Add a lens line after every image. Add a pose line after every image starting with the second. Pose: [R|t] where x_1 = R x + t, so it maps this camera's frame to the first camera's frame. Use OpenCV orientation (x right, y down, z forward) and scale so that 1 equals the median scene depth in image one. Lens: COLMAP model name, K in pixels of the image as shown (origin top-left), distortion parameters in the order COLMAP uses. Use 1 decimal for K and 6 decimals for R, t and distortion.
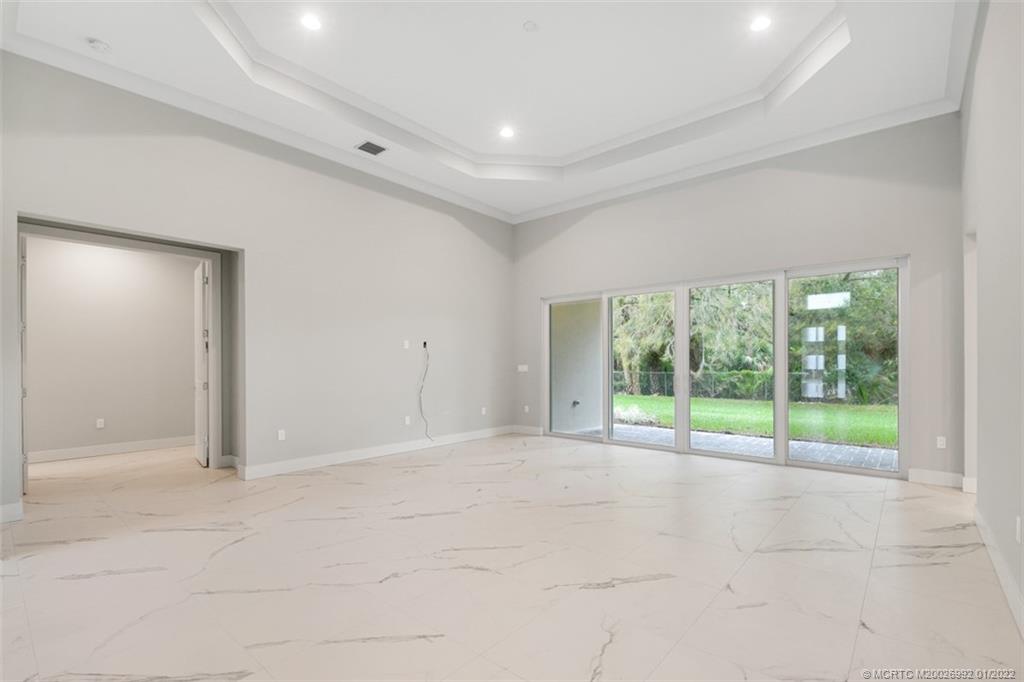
lens RADIAL K [[459.0, 0, 525.9], [0, 459.0, 363.3], [0, 0, 1]] dist [0.024077, -0.000312]
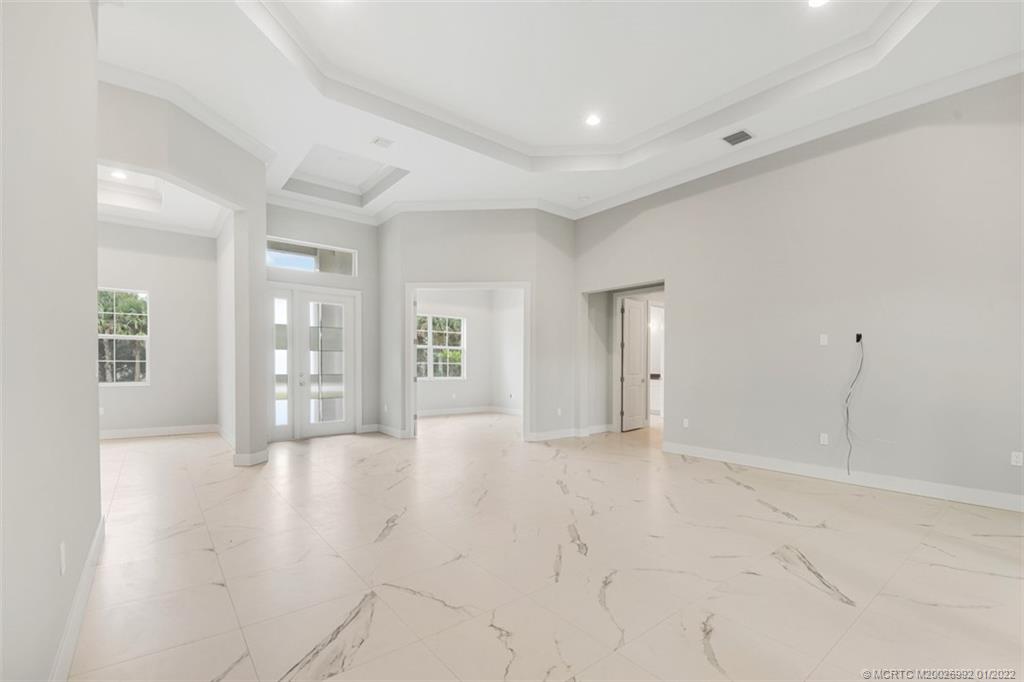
lens RADIAL K [[455.7, 0, 538.4], [0, 455.7, 366.5], [0, 0, 1]] dist [-0.009696, -0.000239]
pose [[-0.170216, 0.005116, -0.985393, 0.943457], [-0.005507, 0.999966, 0.006143, 0.002510], [0.985391, 0.006472, -0.170182, 1.089545]]
